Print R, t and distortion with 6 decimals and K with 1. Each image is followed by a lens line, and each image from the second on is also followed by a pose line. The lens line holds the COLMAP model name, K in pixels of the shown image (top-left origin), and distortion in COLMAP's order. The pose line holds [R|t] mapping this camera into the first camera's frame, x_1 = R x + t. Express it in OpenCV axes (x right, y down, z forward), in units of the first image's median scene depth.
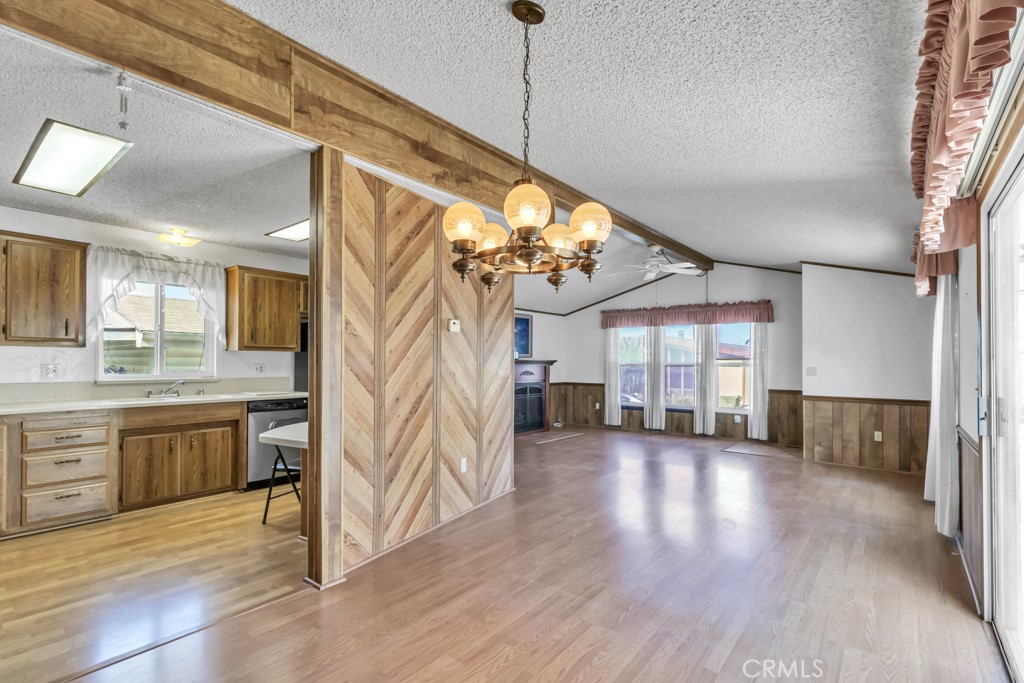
lens RADIAL K [[487.5, 0, 528.5], [0, 487.5, 356.1], [0, 0, 1]] dist [0.001935, -0.000371]
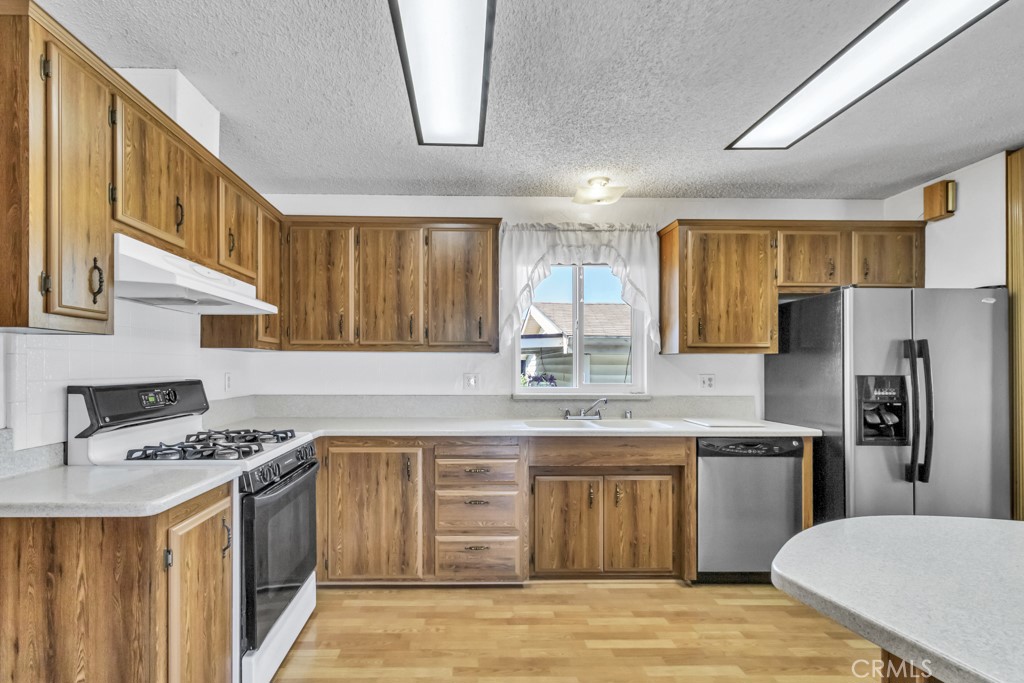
lens RADIAL K [[487.5, 0, 458.6], [0, 487.5, 367.1], [0, 0, 1]] dist [0.001935, -0.000371]
pose [[0.610392, -0.002068, -0.792097, -0.294760], [0.008801, 0.999953, 0.004172, 0.001450], [0.792050, -0.009518, 0.610381, 0.423840]]
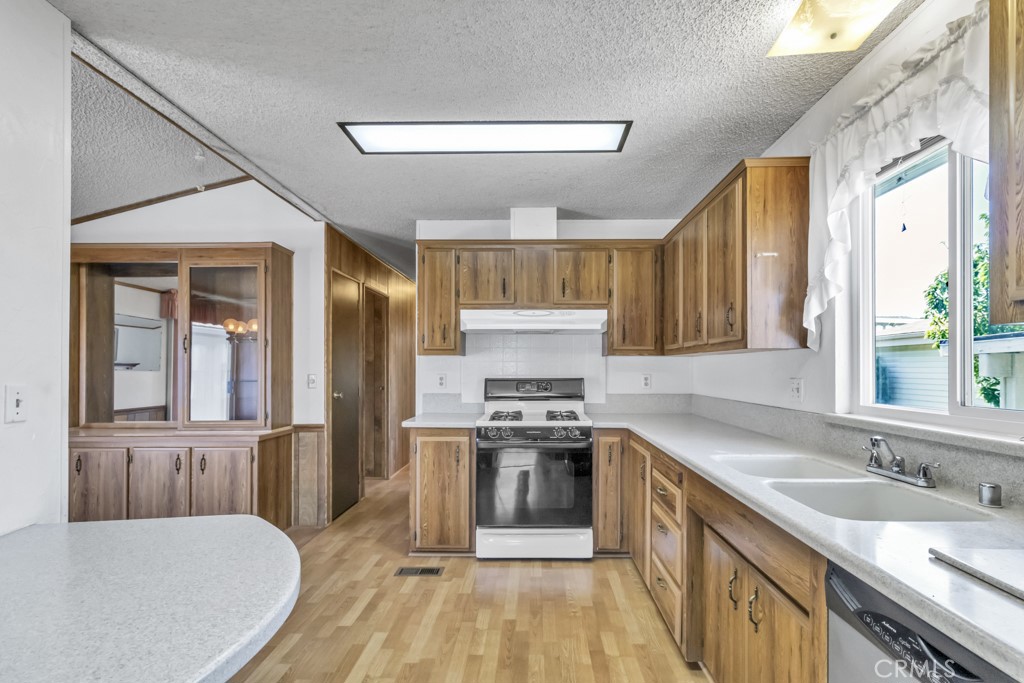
lens RADIAL K [[487.5, 0, 542.8], [0, 487.5, 368.2], [0, 0, 1]] dist [0.001935, -0.000371]
pose [[-0.791697, -0.005685, -0.610888, -0.348440], [0.003038, 0.999908, -0.013242, 0.009735], [0.610906, -0.012339, -0.791607, 1.162015]]
